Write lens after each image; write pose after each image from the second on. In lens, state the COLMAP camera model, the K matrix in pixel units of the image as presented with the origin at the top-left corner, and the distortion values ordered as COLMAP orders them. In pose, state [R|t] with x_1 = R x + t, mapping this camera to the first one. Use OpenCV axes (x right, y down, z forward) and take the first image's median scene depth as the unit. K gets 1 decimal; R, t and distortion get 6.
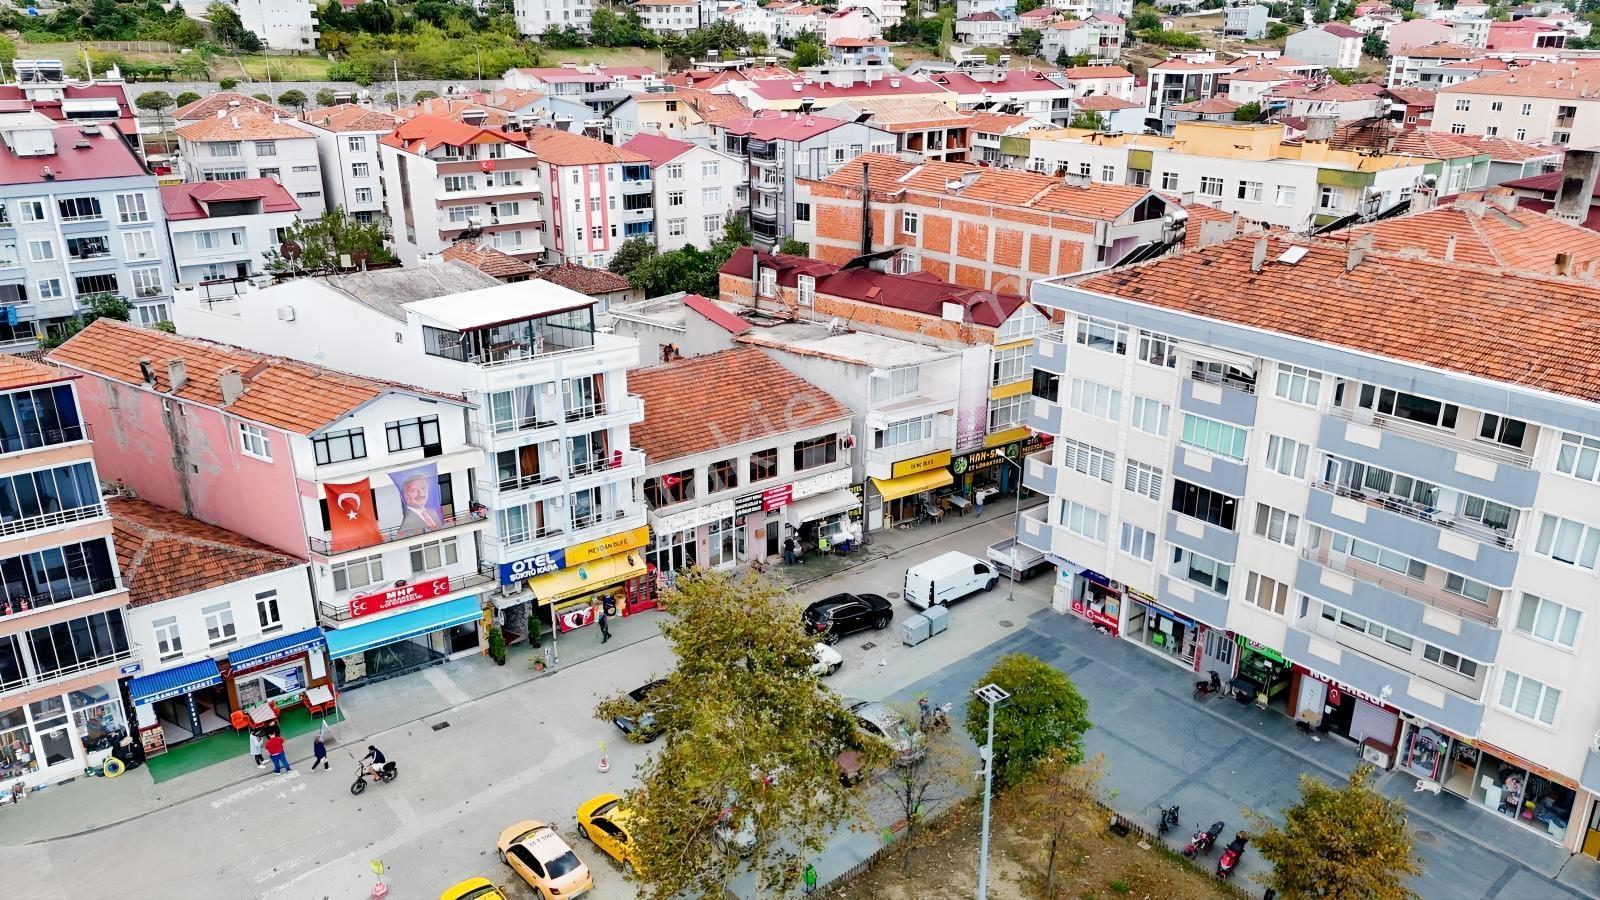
lens RADIAL K [[1178.9, 0, 800.7], [0, 1178.9, 449.2], [0, 0, 1]] dist [0.062170, -0.044527]
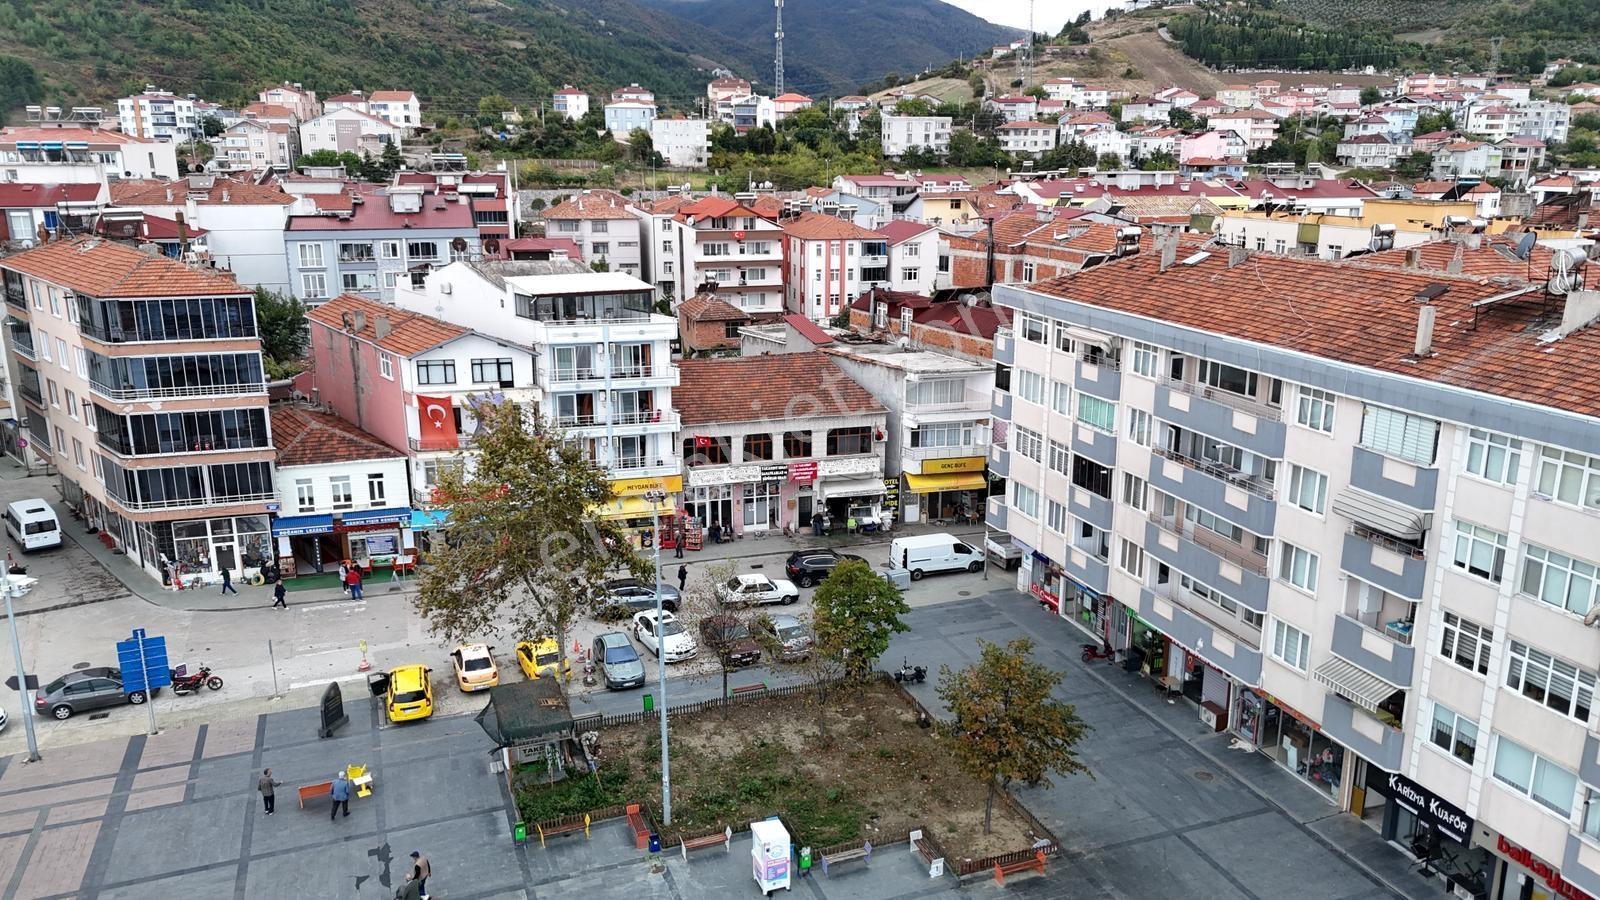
lens RADIAL K [[1178.5, 0, 800.0], [0, 1178.5, 450.0], [0, 0, 1]] dist [0.066815, -0.057656]
pose [[0.940794, 0.084678, -0.328231, 0.344560], [-0.119245, 0.989079, -0.086622, 0.116574], [0.317312, 0.120633, 0.940617, -0.097097]]
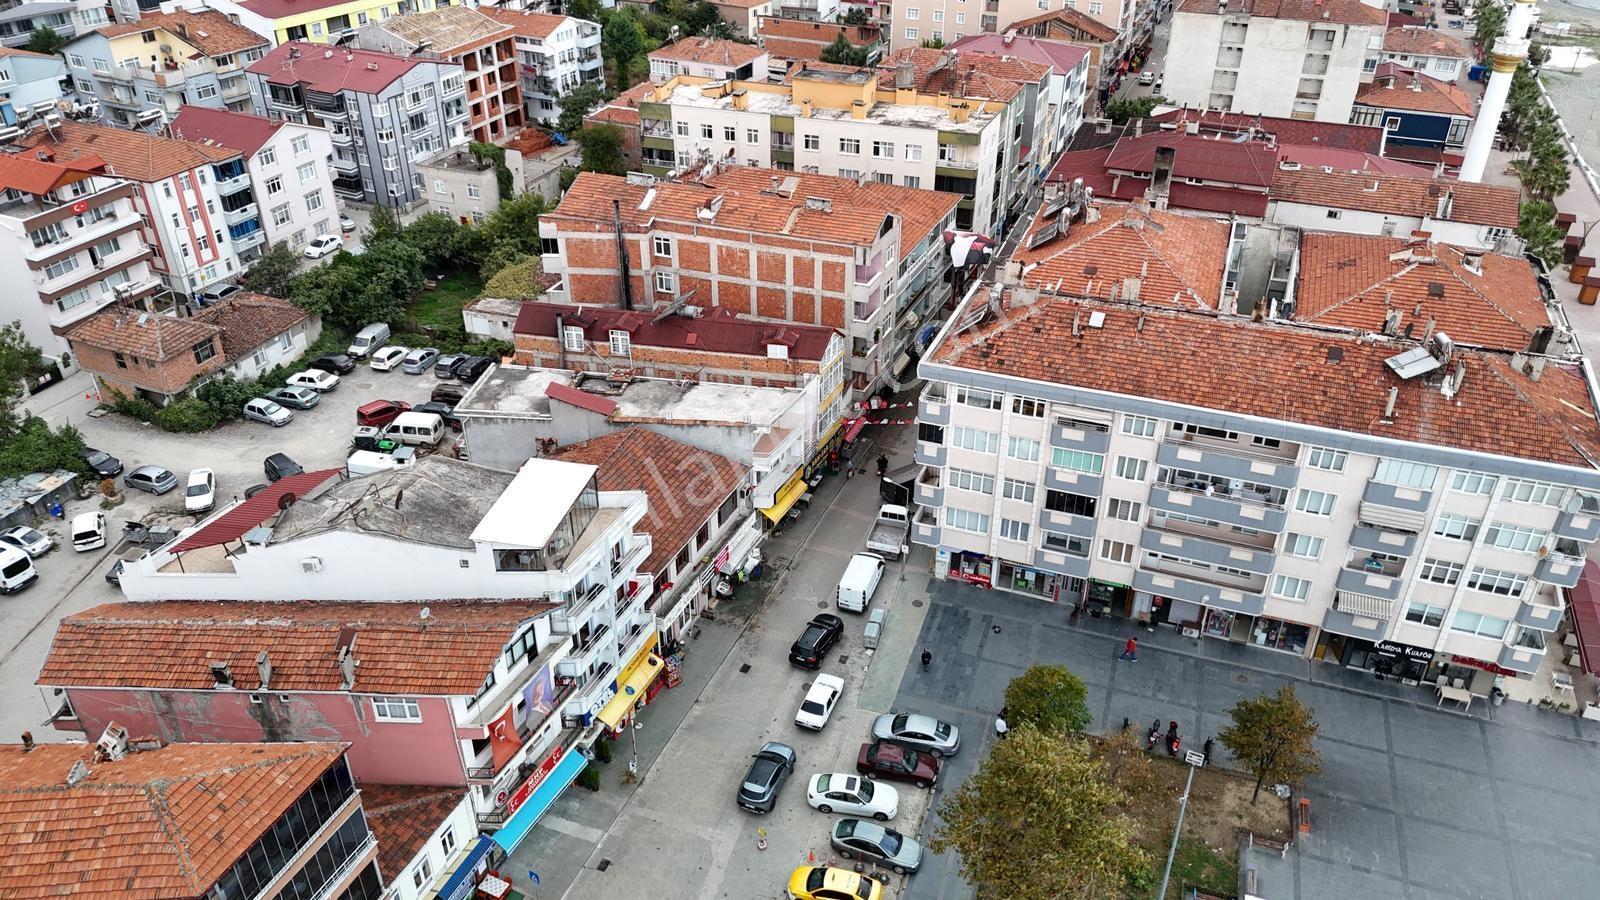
lens RADIAL K [[1182.7, 0, 810.4], [0, 1182.7, 444.9], [0, 0, 1]] dist [0.080835, -0.107780]
pose [[0.858213, -0.268699, 0.437347, -0.416910], [0.181326, 0.955808, 0.231413, -0.317486], [-0.480200, -0.119299, 0.869009, -0.065159]]
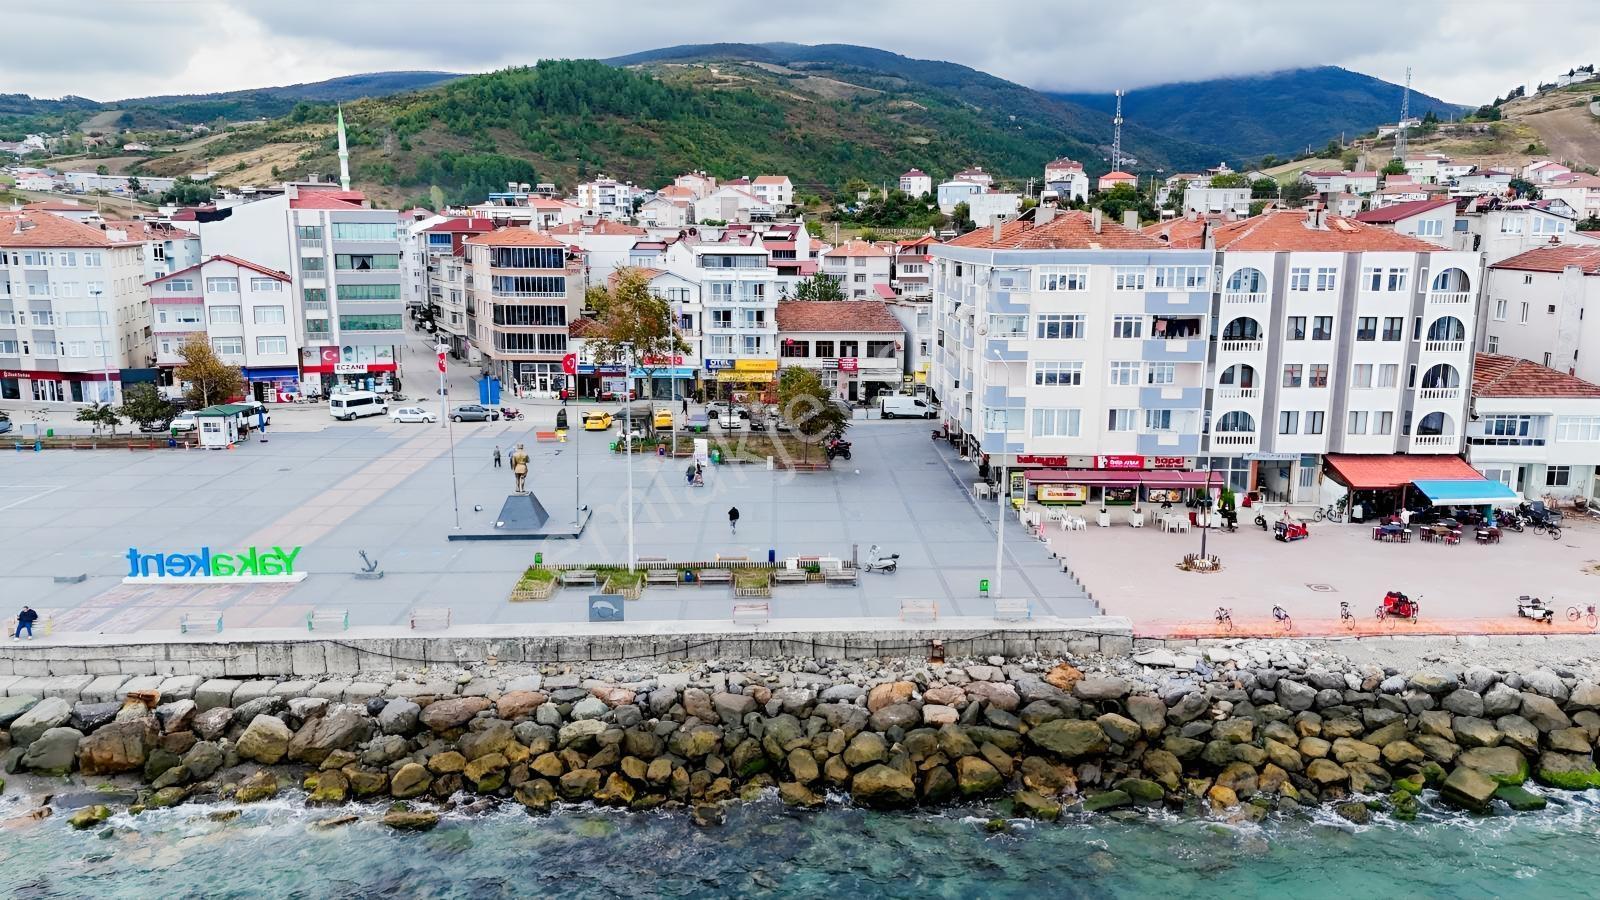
lens RADIAL K [[1178.5, 0, 800.0], [0, 1178.5, 450.0], [0, 0, 1]] dist [0.066815, -0.057656]
pose [[0.774323, 0.115520, -0.622156, 1.120279], [-0.225412, 0.969054, -0.100613, 0.384417], [0.591281, 0.218149, 0.776401, -0.531425]]
